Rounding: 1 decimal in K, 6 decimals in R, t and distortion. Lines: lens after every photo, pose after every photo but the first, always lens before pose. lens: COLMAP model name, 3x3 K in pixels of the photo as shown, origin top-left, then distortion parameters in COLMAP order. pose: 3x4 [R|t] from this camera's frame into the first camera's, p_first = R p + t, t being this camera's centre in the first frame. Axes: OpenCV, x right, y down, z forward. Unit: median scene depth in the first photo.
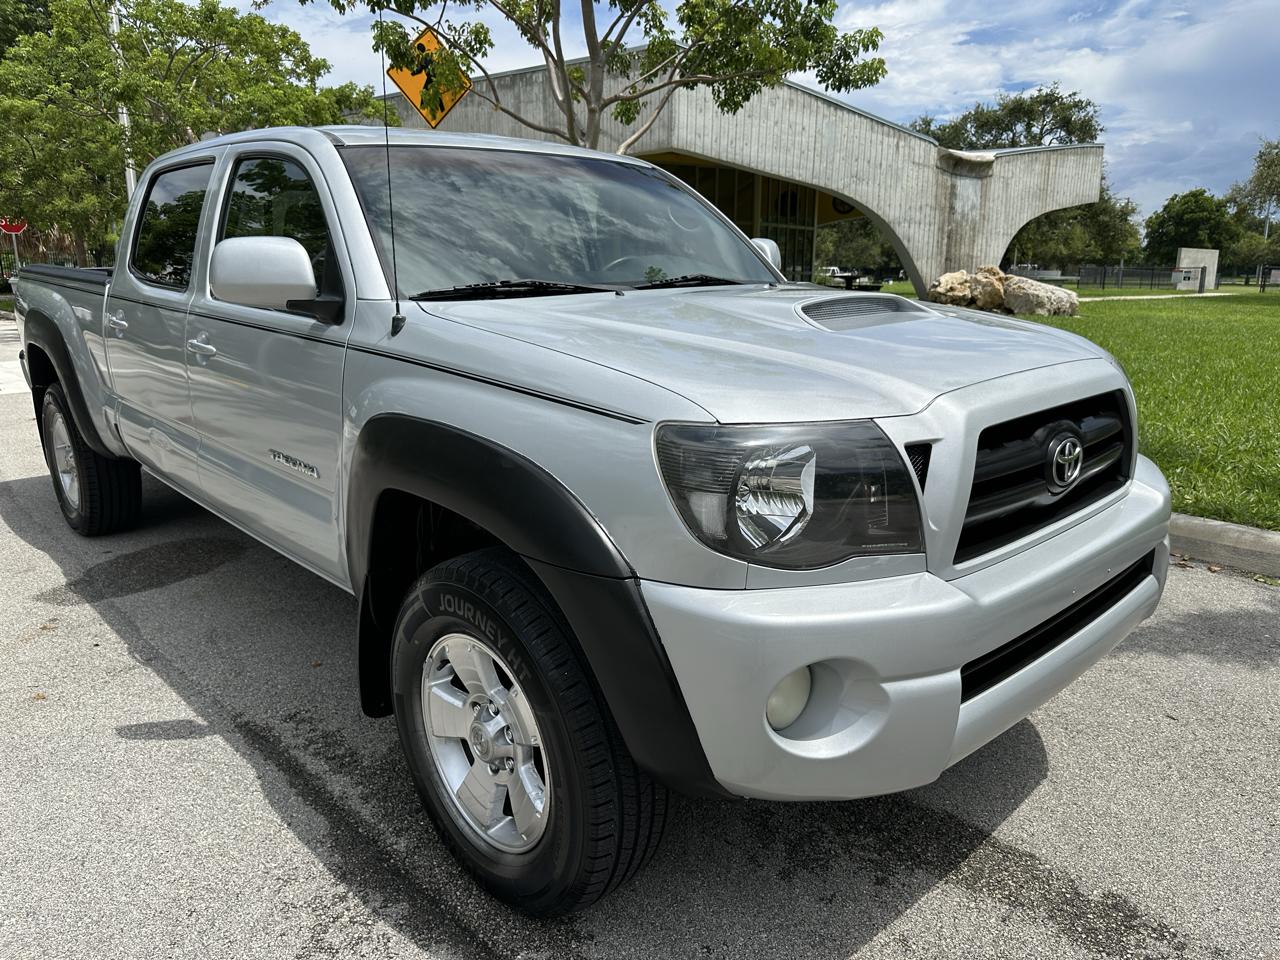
lens RADIAL K [[915.7, 0, 640.2], [0, 915.7, 485.5], [0, 0, 1]] dist [0.015126, -0.026635]
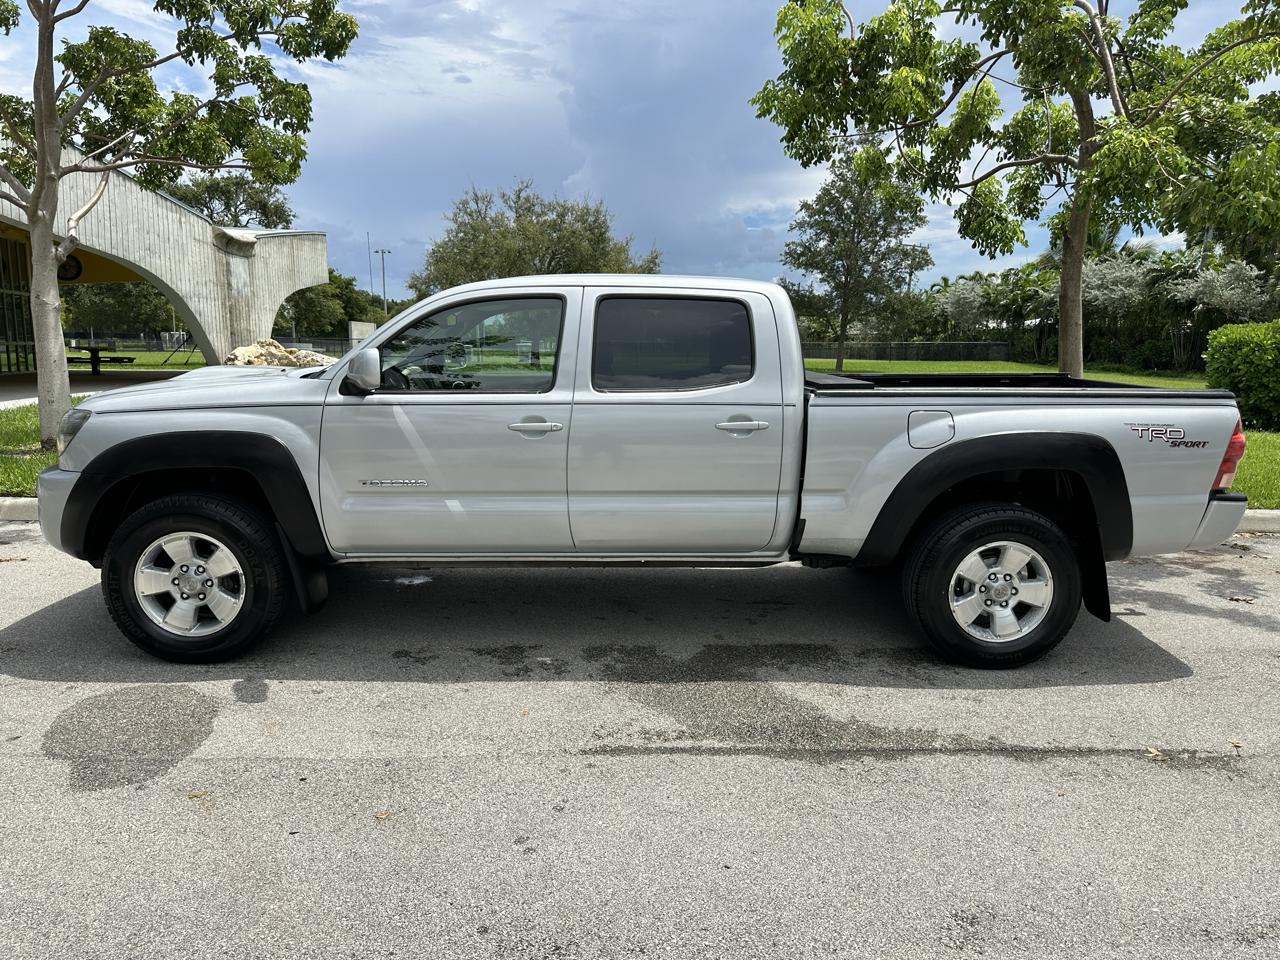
lens RADIAL K [[915.7, 0, 640.6], [0, 915.7, 477.7], [0, 0, 1]] dist [0.015126, -0.026635]
pose [[0.641002, -0.110007, 0.759615, -0.335184], [0.168757, 0.985658, 0.000336, -0.022825], [-0.748757, 0.127975, 0.650373, 0.028538]]
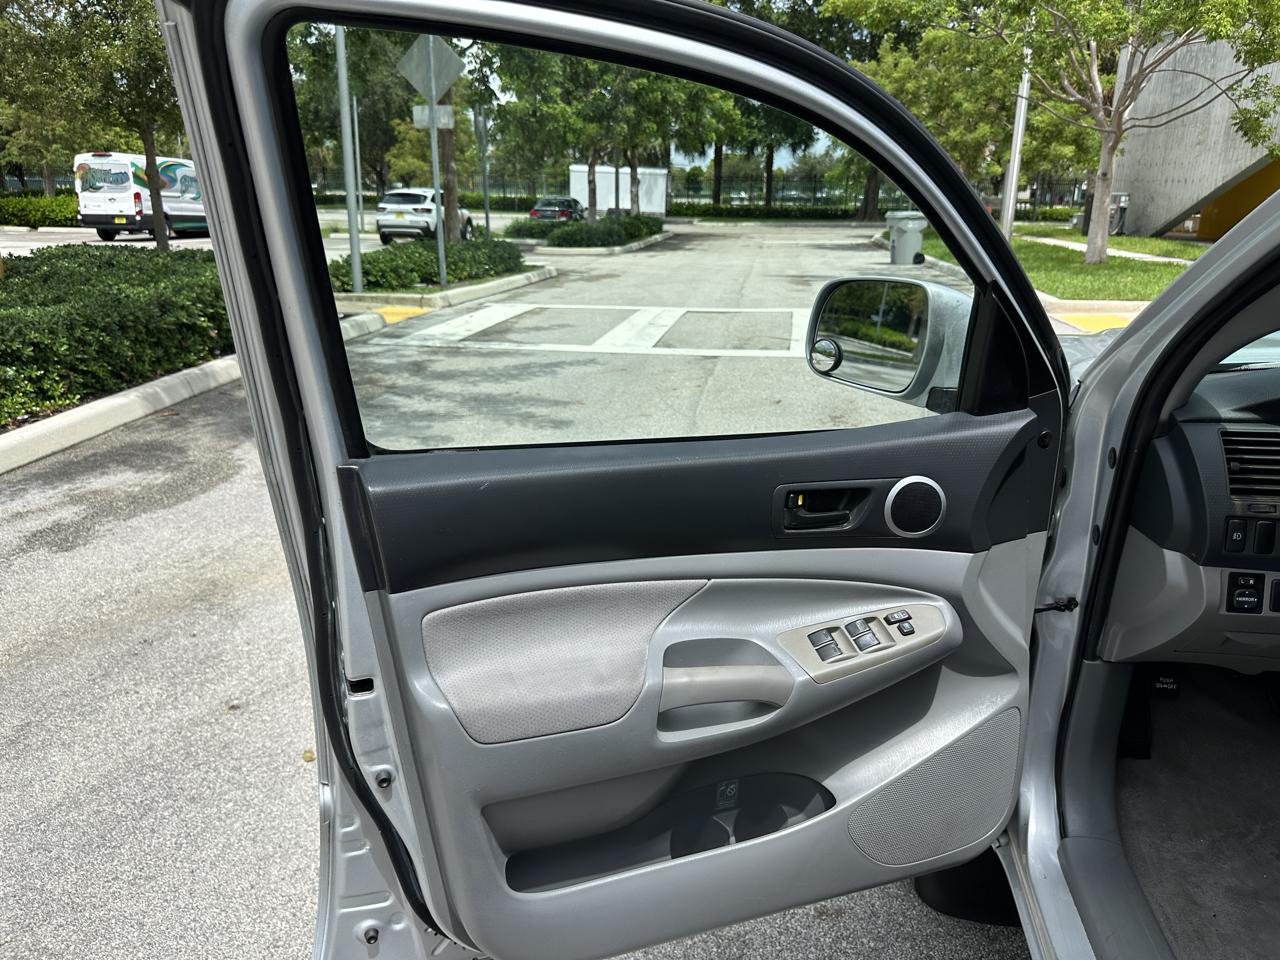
lens RADIAL K [[915.7, 0, 650.7], [0, 915.7, 472.7], [0, 0, 1]] dist [0.015126, -0.026635]
pose [[0.638828, 0.233037, -0.733207, -0.063939], [-0.186924, 0.971479, 0.145904, -0.079833], [0.746296, 0.043846, 0.664168, 0.244678]]
